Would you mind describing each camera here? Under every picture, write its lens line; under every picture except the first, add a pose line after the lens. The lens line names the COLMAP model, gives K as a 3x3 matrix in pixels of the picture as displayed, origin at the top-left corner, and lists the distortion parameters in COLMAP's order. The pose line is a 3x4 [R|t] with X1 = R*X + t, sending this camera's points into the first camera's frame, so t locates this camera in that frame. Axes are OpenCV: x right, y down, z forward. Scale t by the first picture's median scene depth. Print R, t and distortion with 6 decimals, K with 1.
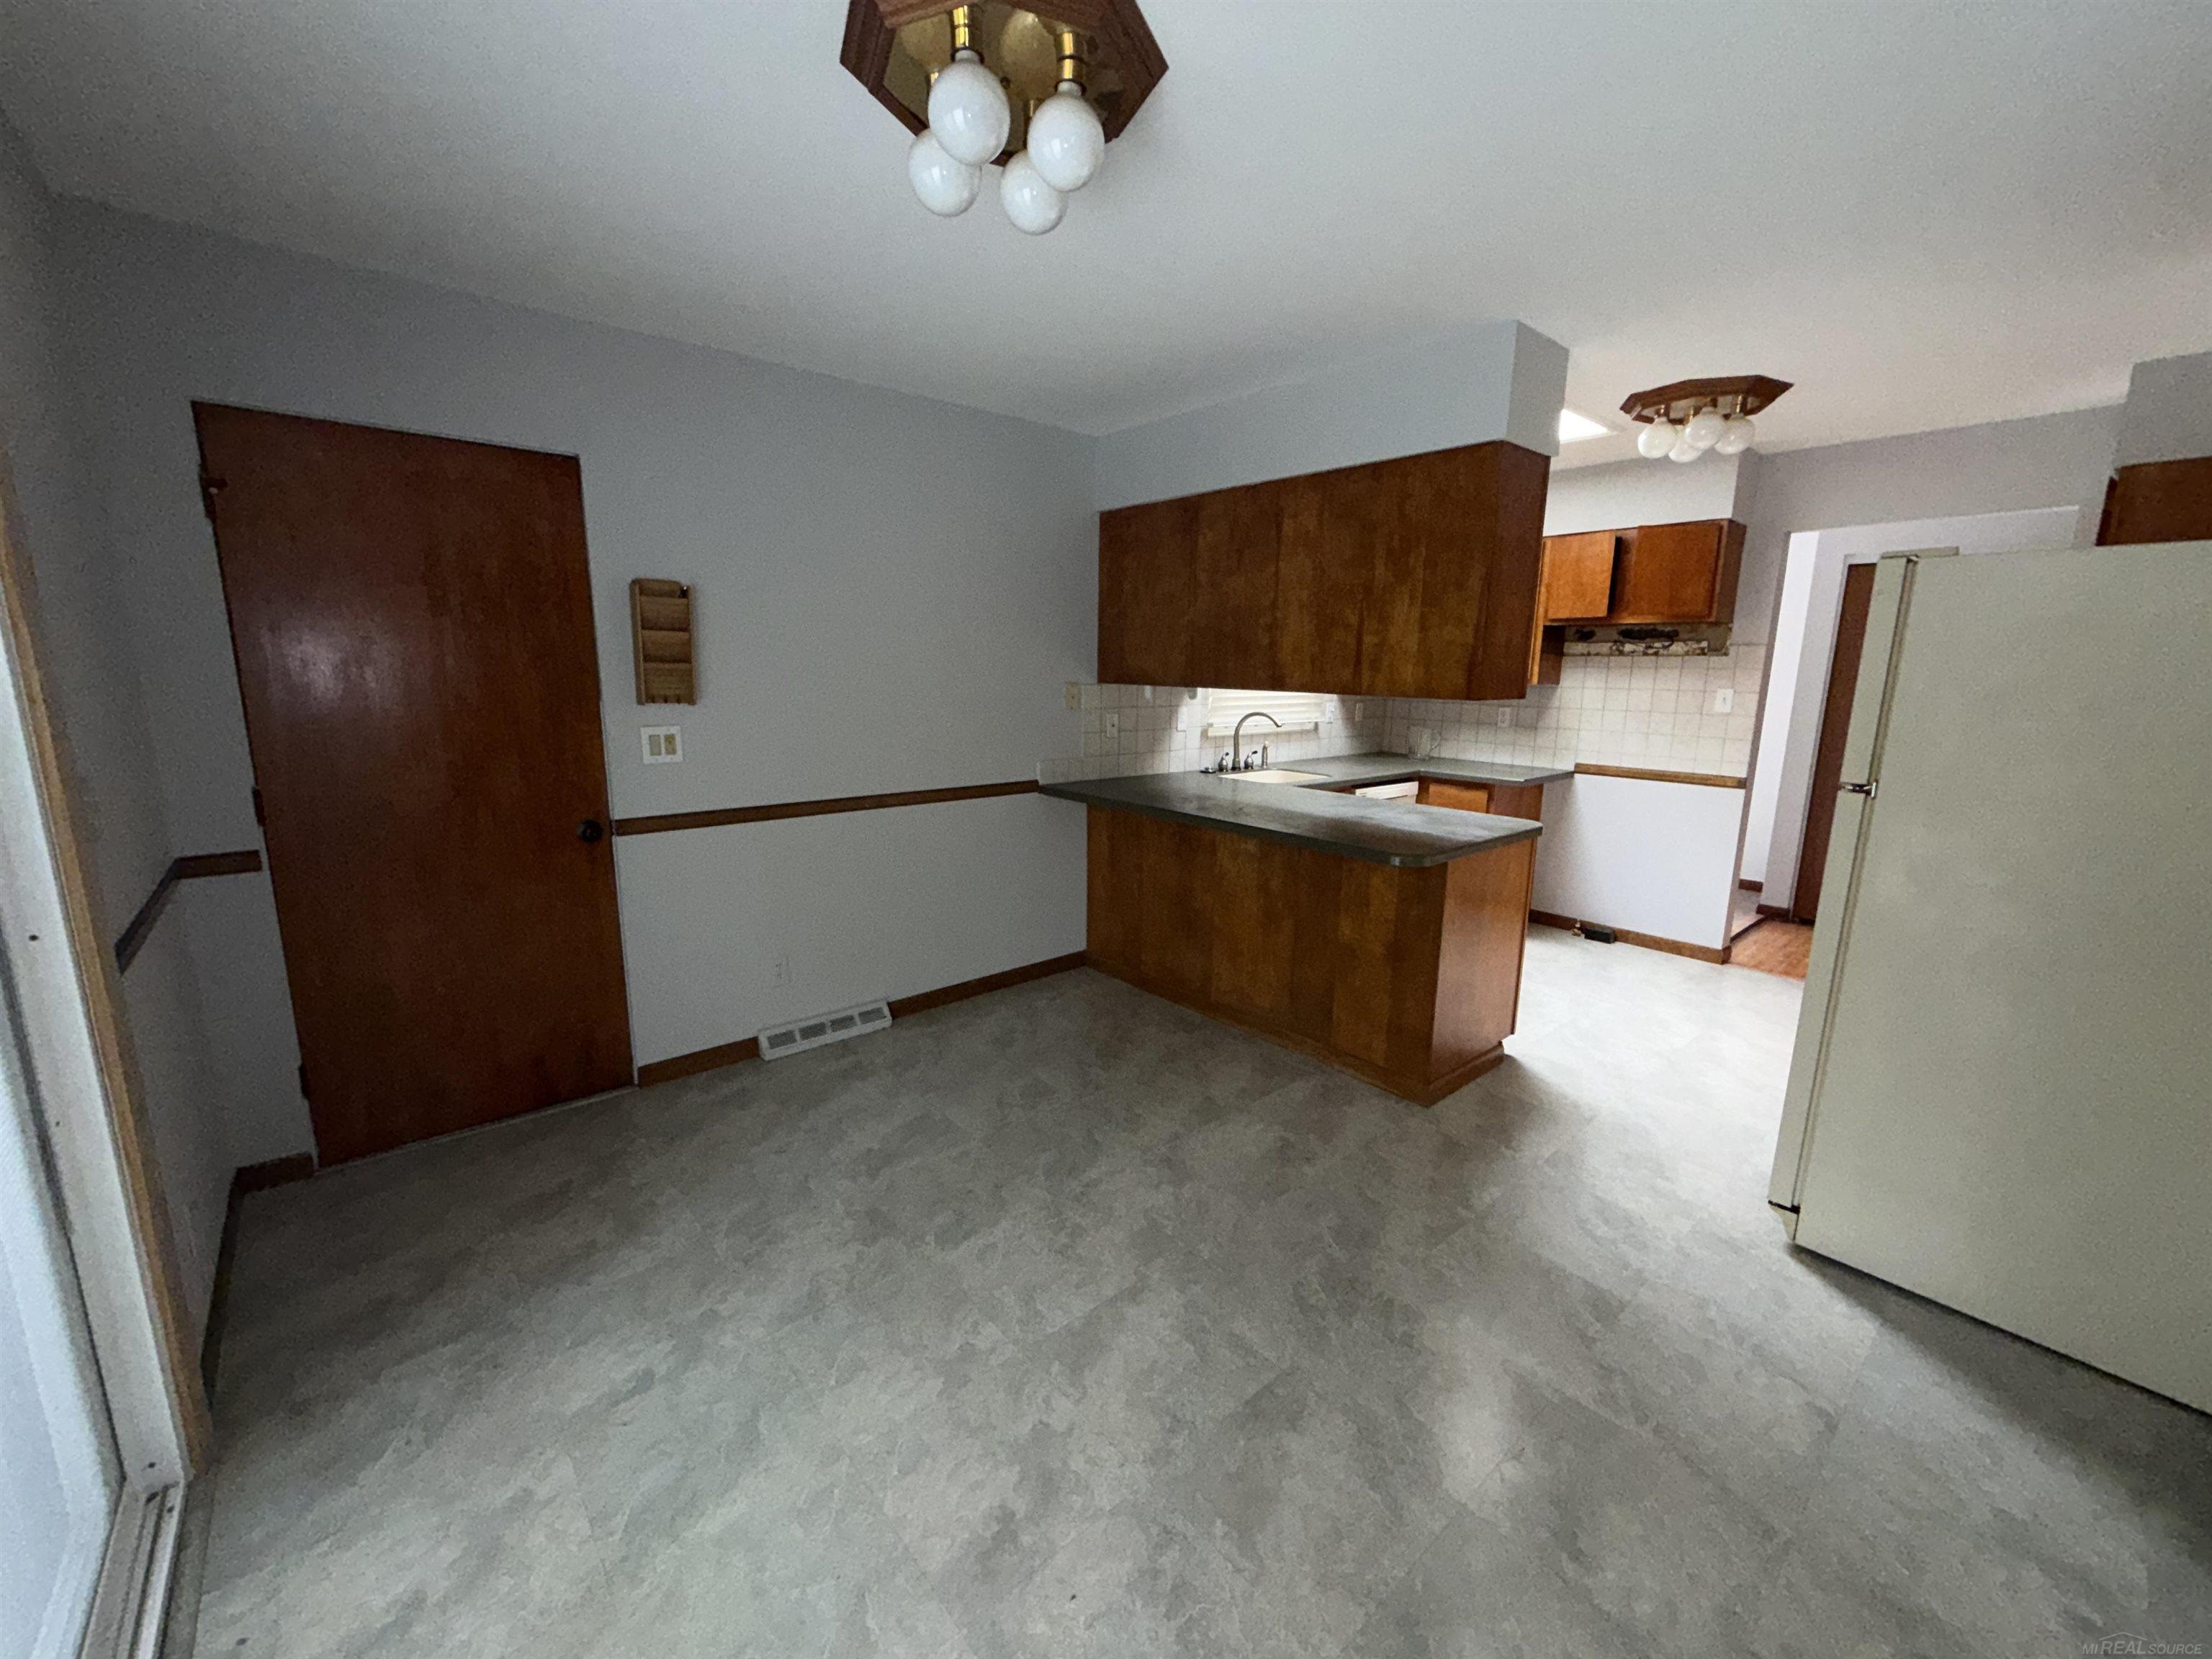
lens RADIAL K [[886.8, 0, 1101.6], [0, 886.8, 831.3], [0, 0, 1]] dist [0.000460, 0.000098]
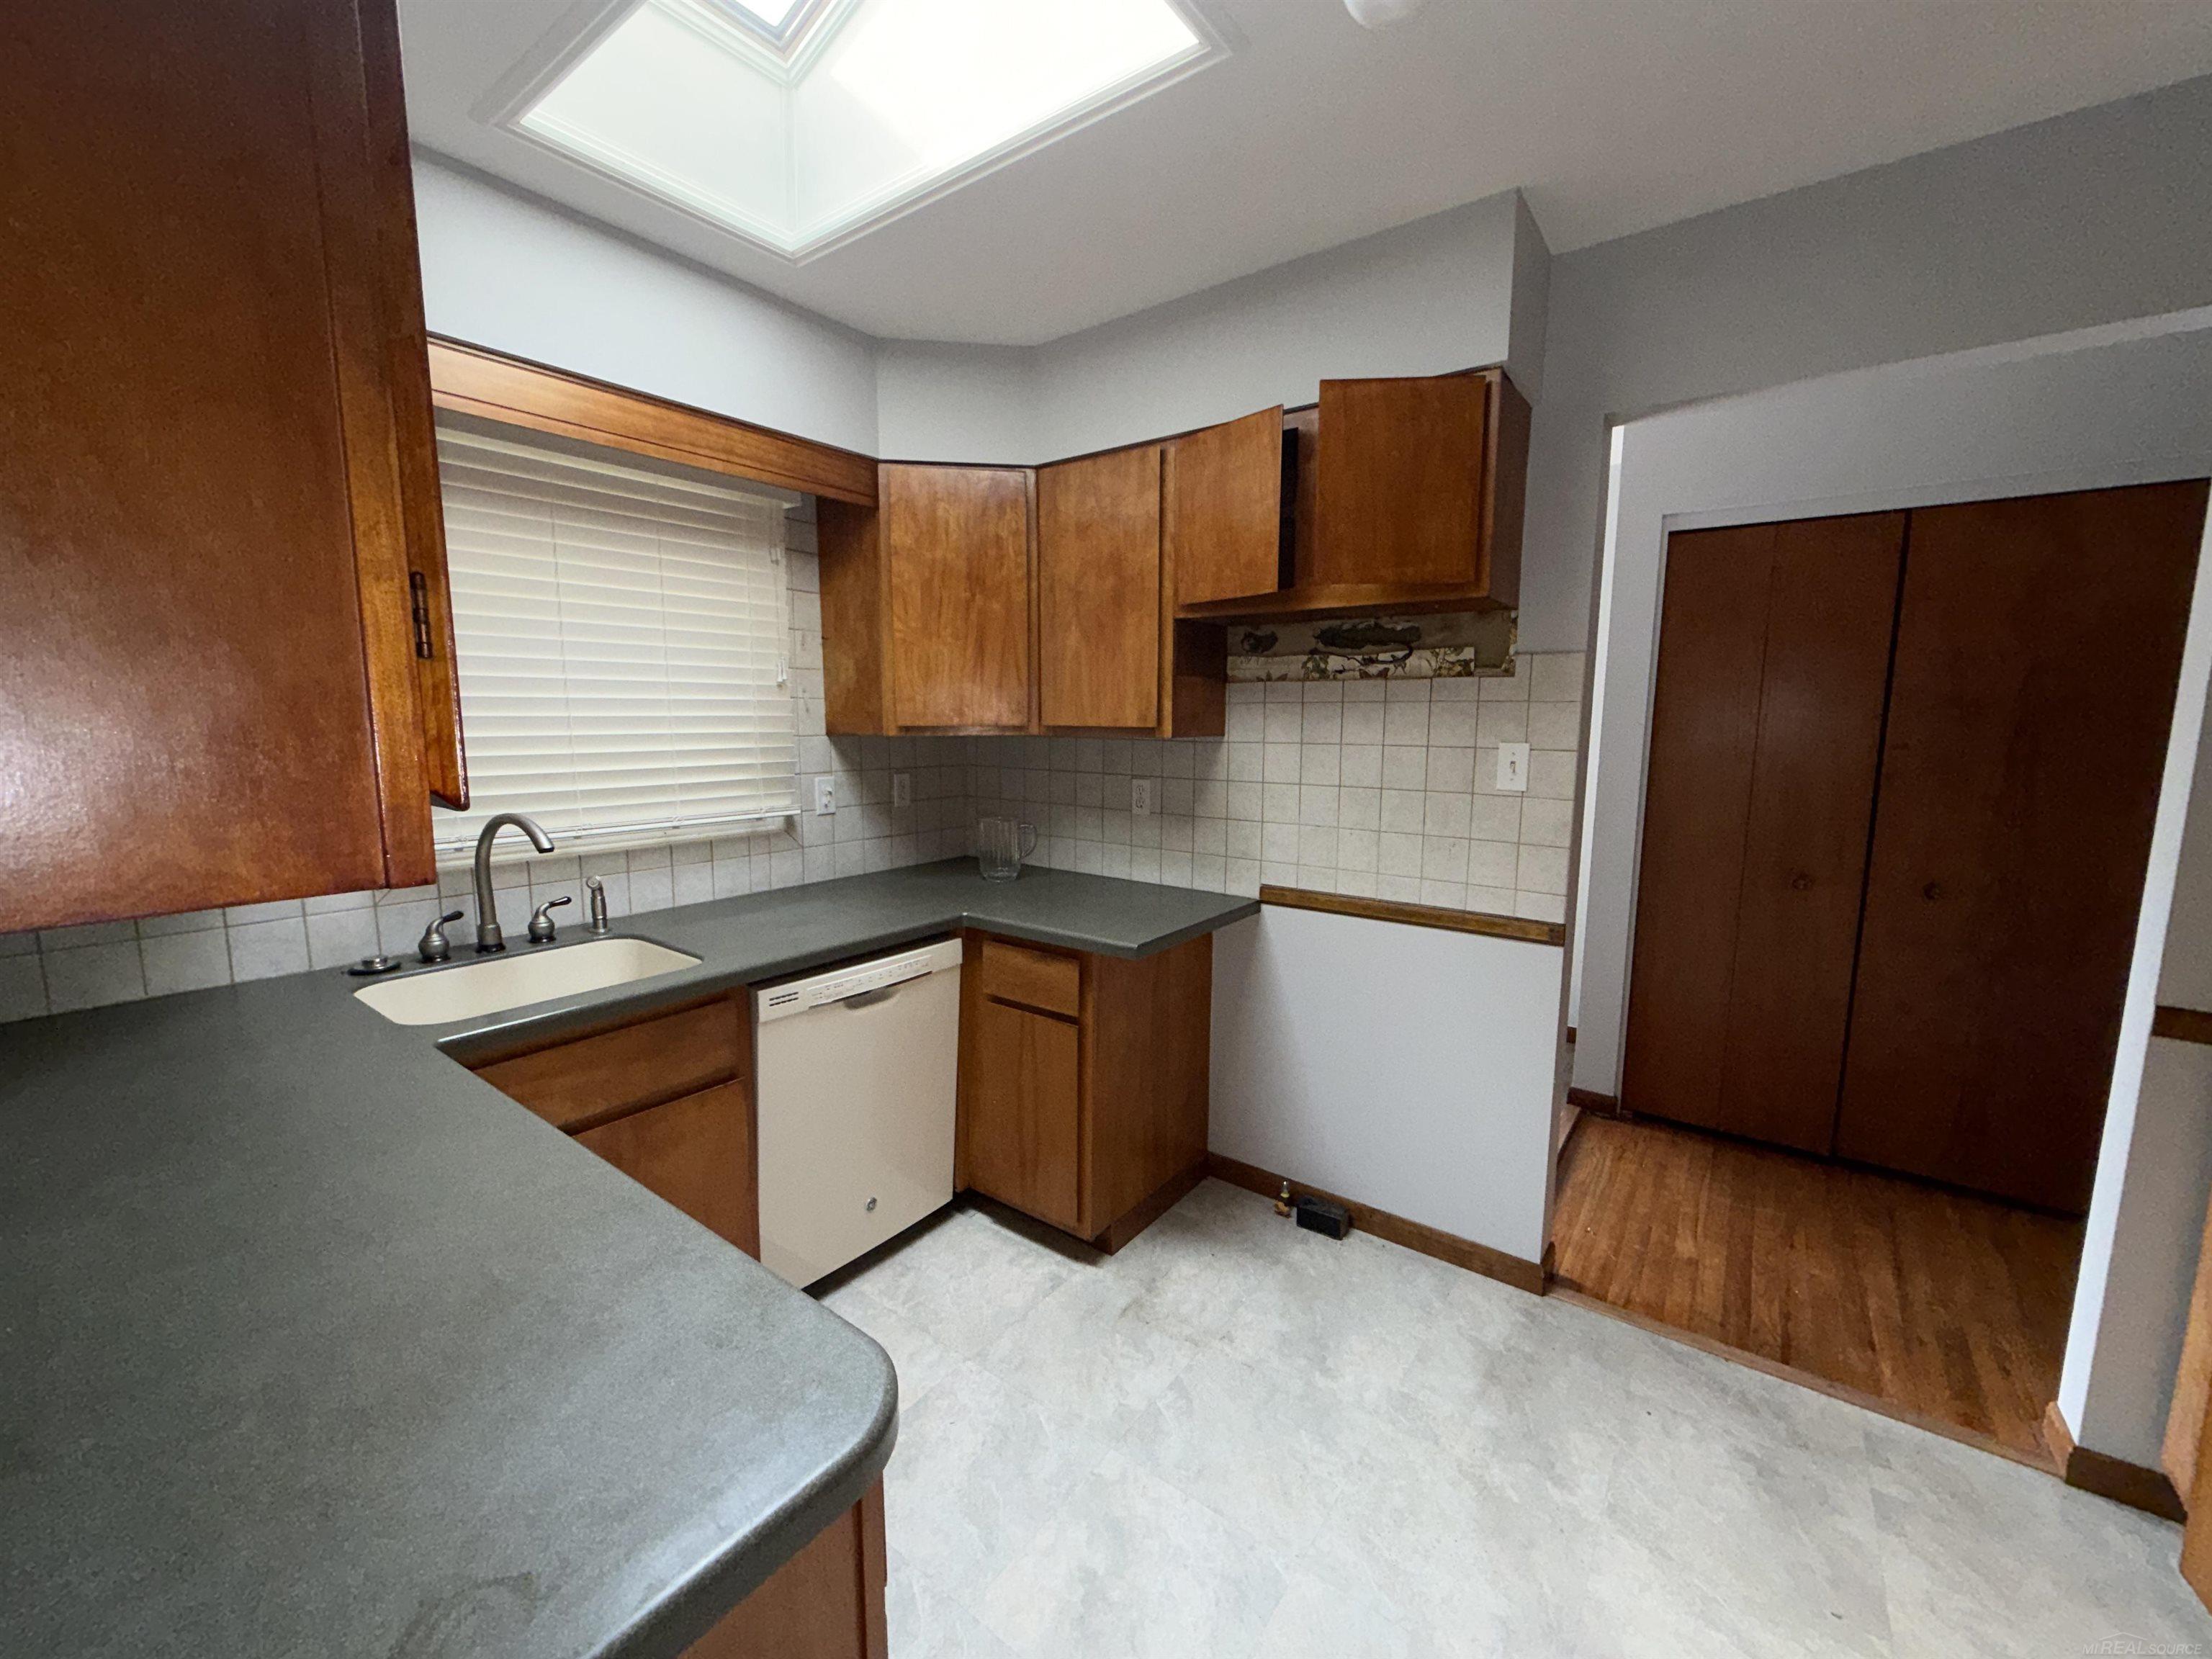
lens RADIAL K [[886.8, 0, 1108.2], [0, 886.8, 828.2], [0, 0, 1]] dist [0.000460, 0.000098]
pose [[0.975573, -0.035191, 0.216839, 0.354961], [0.047588, 0.997501, -0.052217, -0.092856], [-0.214459, 0.061260, 0.974810, 0.539579]]
